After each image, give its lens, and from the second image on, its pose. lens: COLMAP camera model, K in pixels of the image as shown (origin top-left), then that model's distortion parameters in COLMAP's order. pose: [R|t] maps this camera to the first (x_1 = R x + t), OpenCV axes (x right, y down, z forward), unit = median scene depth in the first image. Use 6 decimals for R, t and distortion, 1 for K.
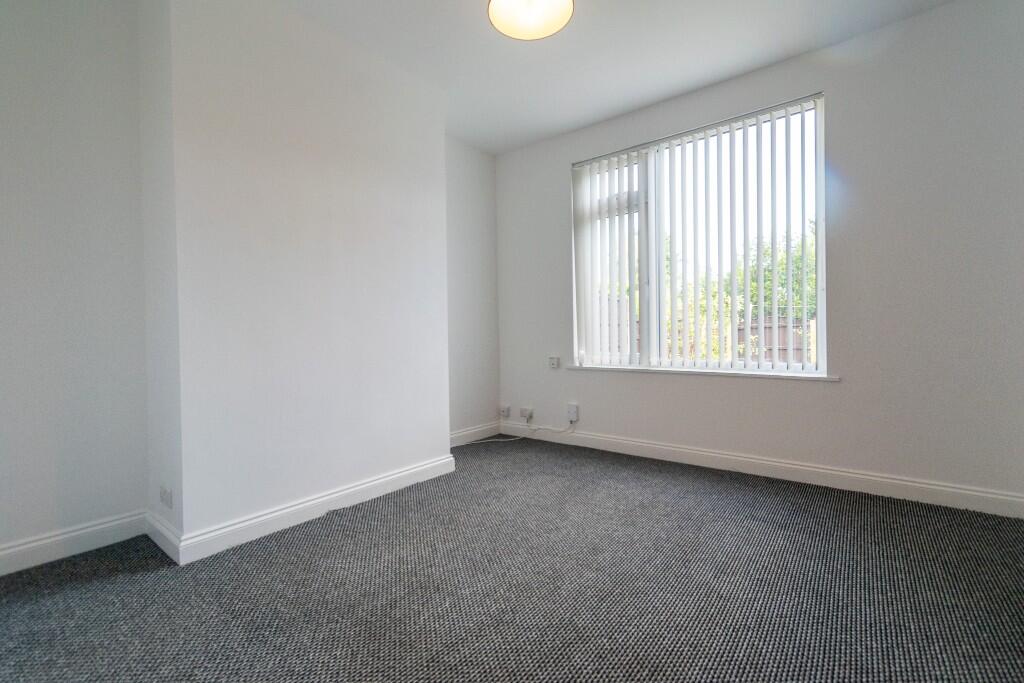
lens RADIAL K [[447.5, 0, 512.0], [0, 447.5, 341.5], [0, 0, 1]] dist [0.000987, 0.000220]
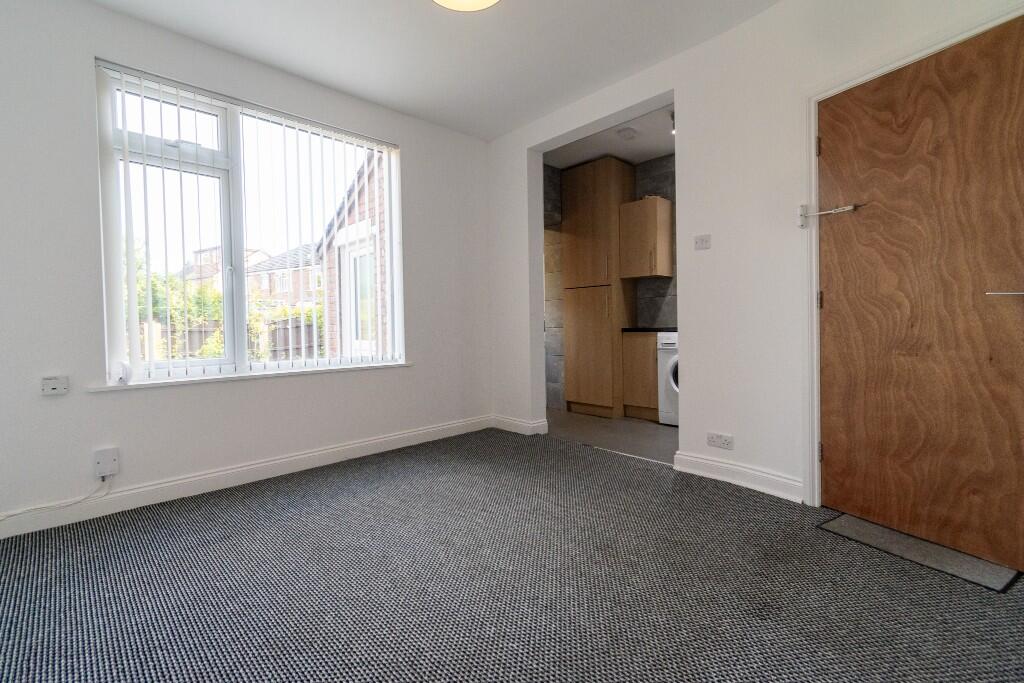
lens RADIAL K [[447.5, 0, 512.0], [0, 447.5, 341.5], [0, 0, 1]] dist [0.000987, 0.000220]
pose [[0.139345, -0.021008, 0.990021, -0.408227], [0.036194, 0.999215, 0.016108, 0.003302], [-0.989582, 0.033588, 0.139996, 0.367968]]
